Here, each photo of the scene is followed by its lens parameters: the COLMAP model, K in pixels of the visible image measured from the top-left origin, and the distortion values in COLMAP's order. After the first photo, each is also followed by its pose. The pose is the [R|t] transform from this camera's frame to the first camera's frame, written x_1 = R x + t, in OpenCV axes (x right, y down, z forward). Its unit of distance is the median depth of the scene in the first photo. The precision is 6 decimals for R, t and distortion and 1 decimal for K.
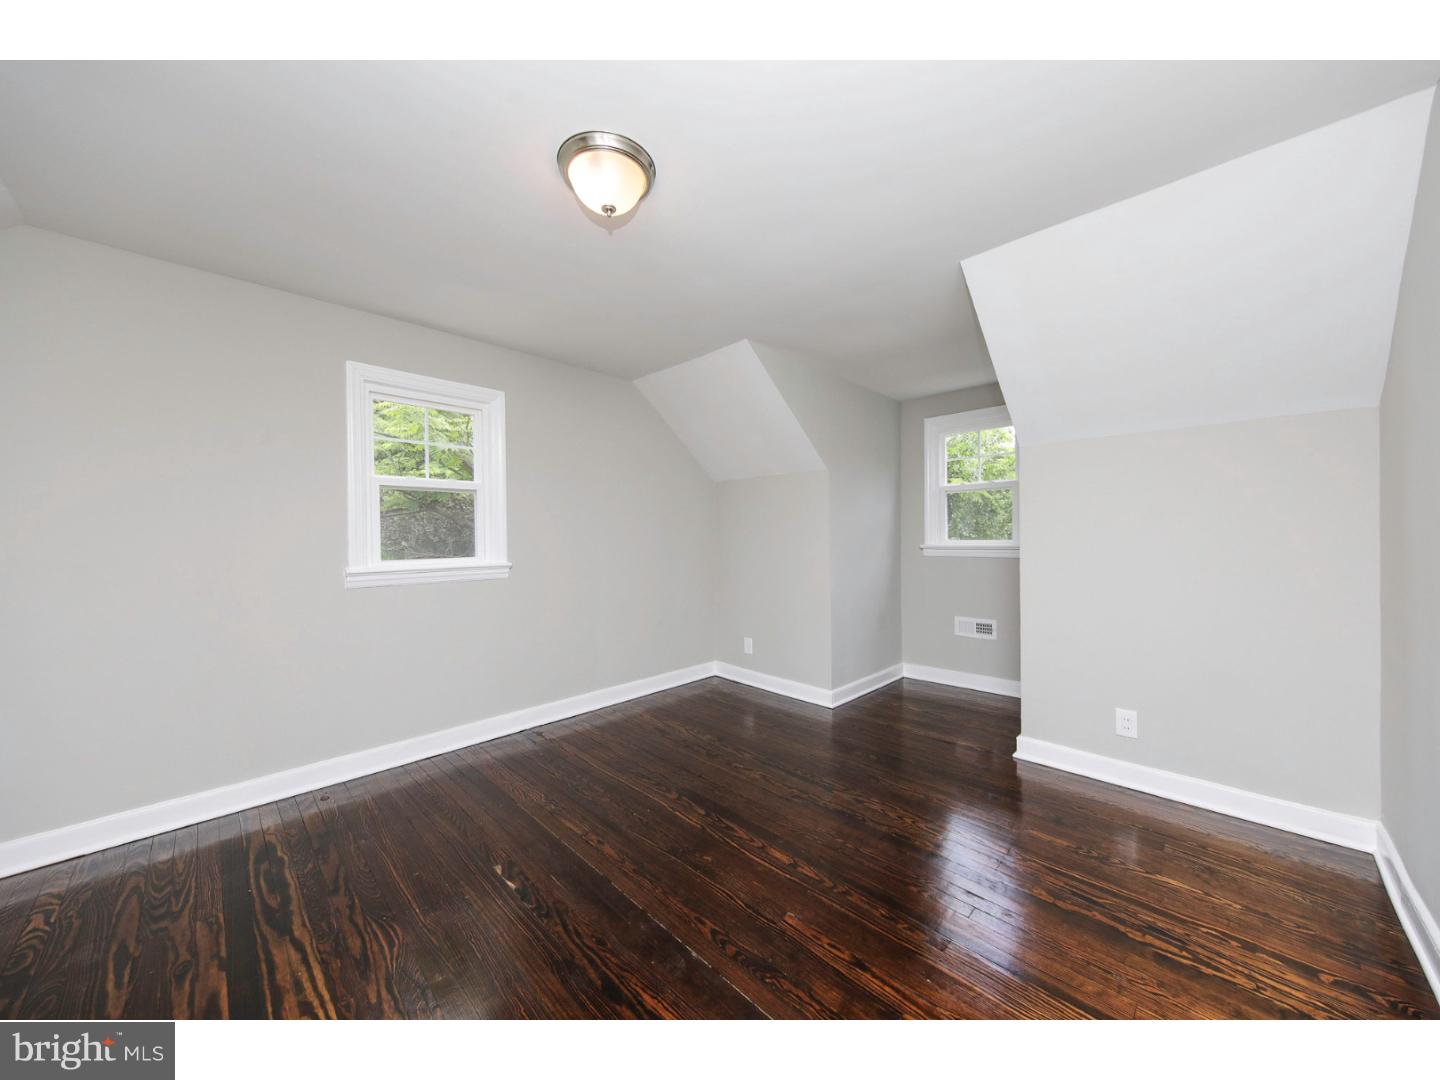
lens RADIAL K [[518.4, 0, 722.1], [0, 518.4, 548.9], [0, 0, 1]] dist [0.010688, -0.000047]
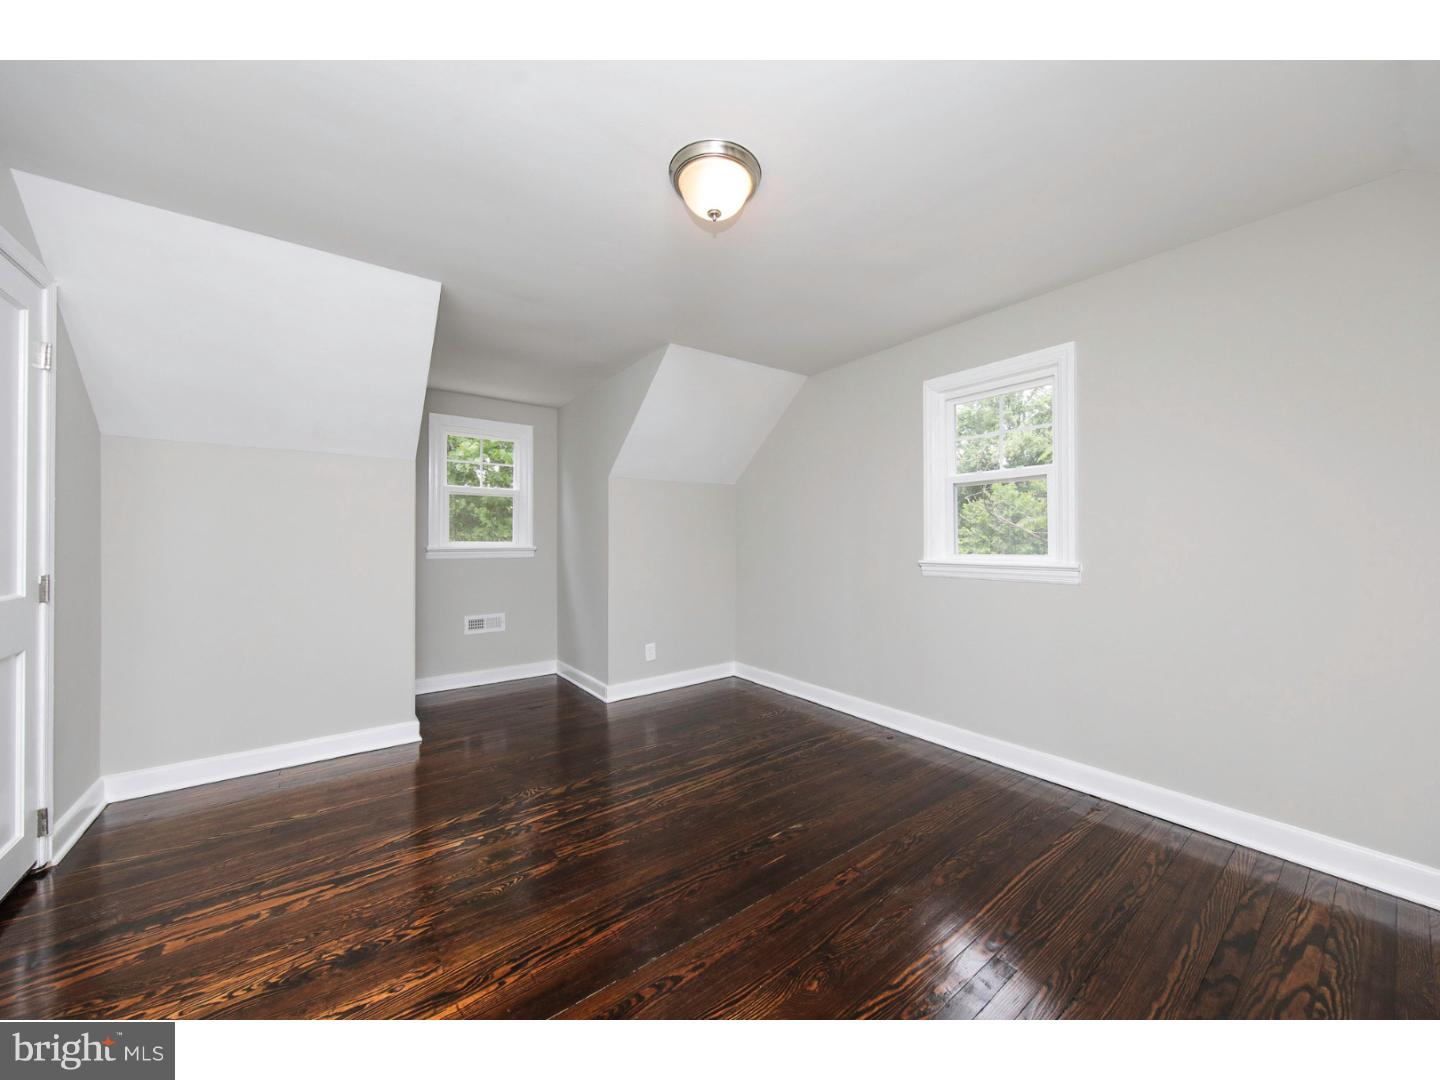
lens RADIAL K [[518.4, 0, 725.7], [0, 518.4, 539.4], [0, 0, 1]] dist [0.010688, -0.000047]
pose [[-0.139279, 0.006835, -0.990230, 0.523825], [-0.017841, 0.999797, 0.009410, -0.009720], [0.990092, 0.018978, -0.139129, 0.741205]]
